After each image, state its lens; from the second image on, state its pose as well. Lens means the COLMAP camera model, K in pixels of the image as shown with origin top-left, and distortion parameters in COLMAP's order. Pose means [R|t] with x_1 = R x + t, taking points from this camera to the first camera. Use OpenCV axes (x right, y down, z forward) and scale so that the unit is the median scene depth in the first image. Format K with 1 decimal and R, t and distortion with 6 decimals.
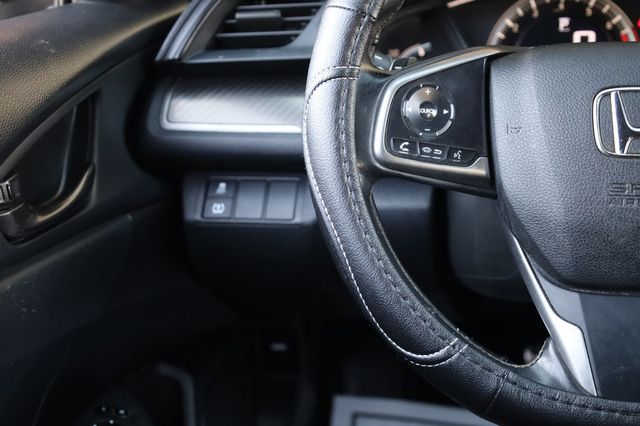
lens RADIAL K [[860.6, 0, 320.1], [0, 860.6, 216.5], [0, 0, 1]] dist [-0.001114, 0.000000]
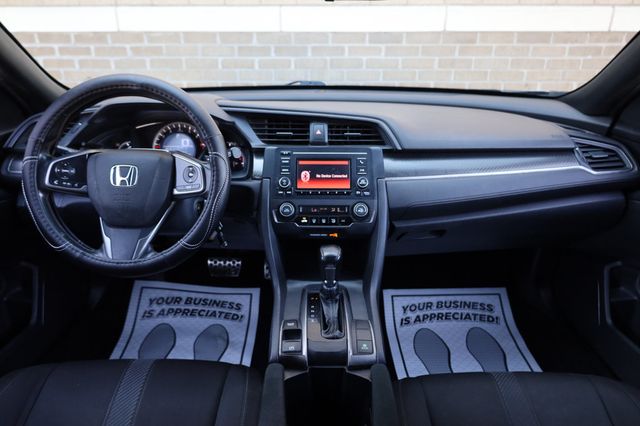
lens RADIAL K [[454.4, 0, 319.7], [0, 454.4, 211.8], [0, 0, 1]] dist [0.006711, 0.001962]
pose [[0.990060, 0.002856, 0.140616, 0.812152], [-0.003676, 0.999978, 0.005578, 0.015055], [-0.140597, -0.006040, 0.990049, -0.784989]]
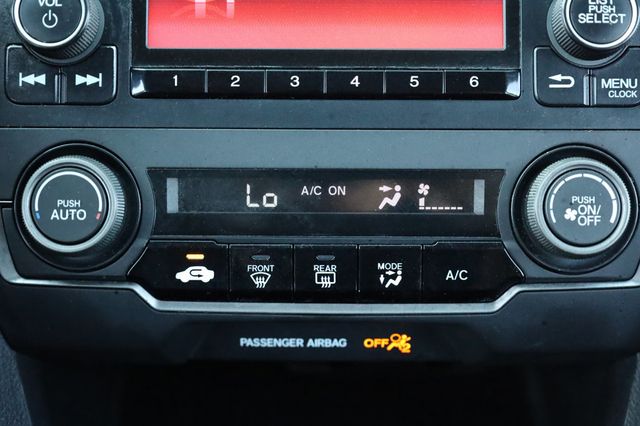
lens RADIAL K [[1009.5, 0, 320.1], [0, 1009.5, 211.4], [0, 0, 1]] dist [-0.025181, 0.000000]
pose [[0.990904, -0.020677, 0.132975, 1.007612], [-0.005657, 0.980852, 0.194672, -0.096197], [-0.134454, -0.193654, 0.971813, 0.473530]]
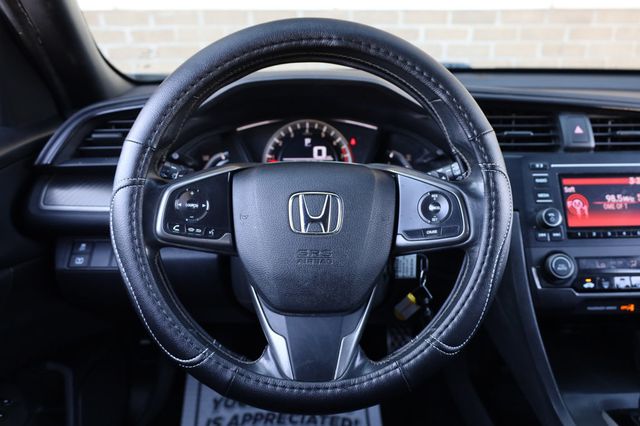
lens RADIAL K [[538.5, 0, 322.9], [0, 538.5, 211.4], [0, 0, 1]] dist [-0.007891, 0.005267]
pose [[0.981976, -0.008746, 0.188803, 0.174796], [0.018620, 0.998546, -0.050589, -0.055669], [-0.188086, 0.053192, 0.980711, -0.033328]]
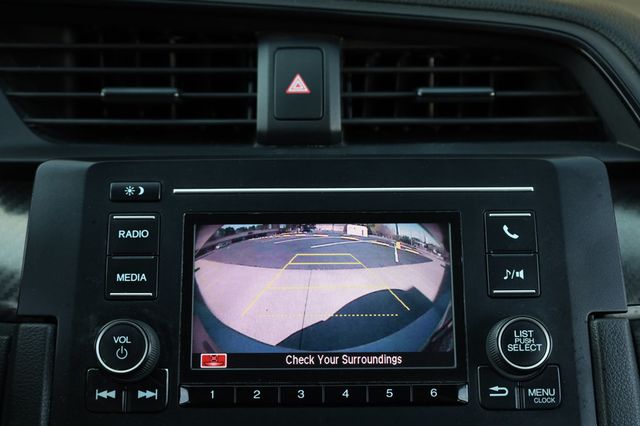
lens RADIAL K [[936.9, 0, 319.5], [0, 936.9, 215.3], [0, 0, 1]] dist [-0.004397, 0.000000]
pose [[0.990174, -0.003995, 0.139782, 0.983899], [0.004893, 0.999970, -0.006080, -0.195773], [-0.139754, 0.006704, 0.990164, 0.323490]]
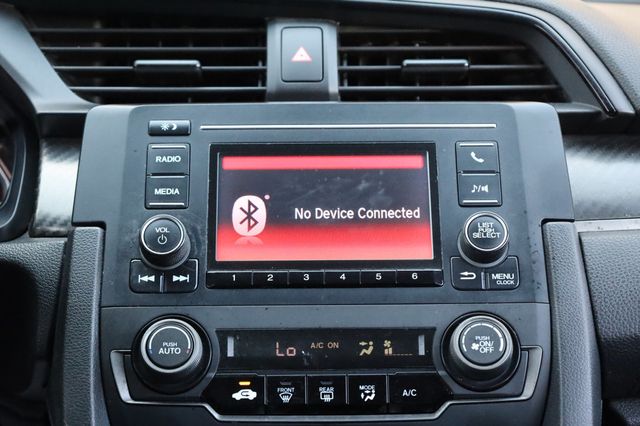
lens RADIAL K [[1501.3, 0, 318.4], [0, 1501.3, 212.7], [0, 0, 1]] dist [-0.017507, 0.000000]
pose [[0.989520, 0.023080, 0.142537, 0.871717], [0.008053, 0.976785, -0.214072, 0.204095], [-0.144168, 0.212976, 0.966363, -0.382376]]
